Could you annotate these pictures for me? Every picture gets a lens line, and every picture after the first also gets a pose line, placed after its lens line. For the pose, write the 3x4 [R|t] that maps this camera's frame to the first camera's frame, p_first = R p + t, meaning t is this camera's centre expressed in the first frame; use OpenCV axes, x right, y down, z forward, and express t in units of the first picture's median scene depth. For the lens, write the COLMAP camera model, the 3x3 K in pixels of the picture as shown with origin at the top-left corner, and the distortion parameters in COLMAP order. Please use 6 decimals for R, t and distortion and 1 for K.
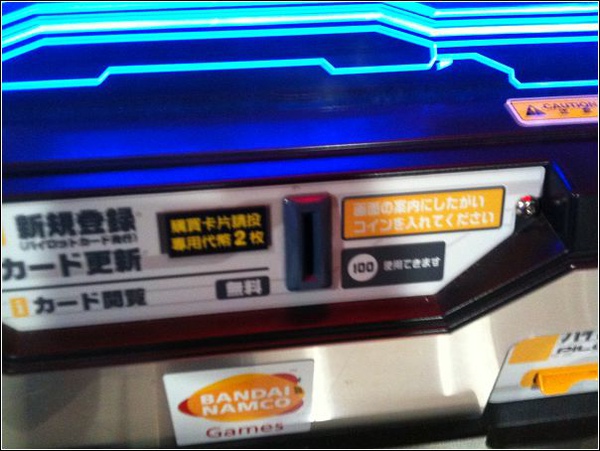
lens RADIAL K [[629.4, 0, 298.3], [0, 629.4, 223.9], [0, 0, 1]] dist [-0.040258, 0.000000]
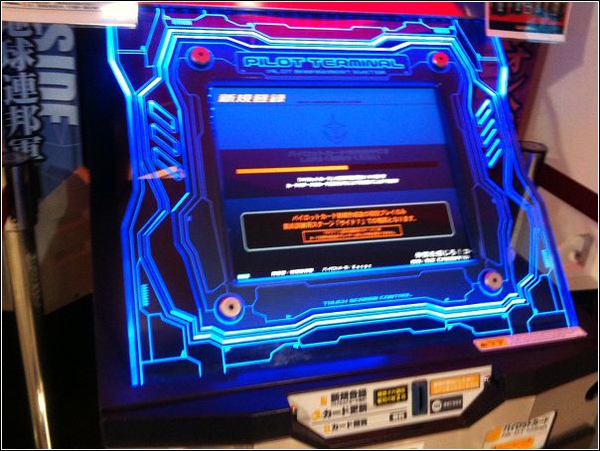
lens RADIAL K [[629.4, 0, 301.4], [0, 629.4, 225.1], [0, 0, 1]] dist [-0.040258, 0.000000]
pose [[0.977011, -0.004330, 0.213144, -1.078981], [0.061435, 0.963100, -0.262038, -0.011332], [-0.204144, 0.269109, 0.941226, -1.715115]]
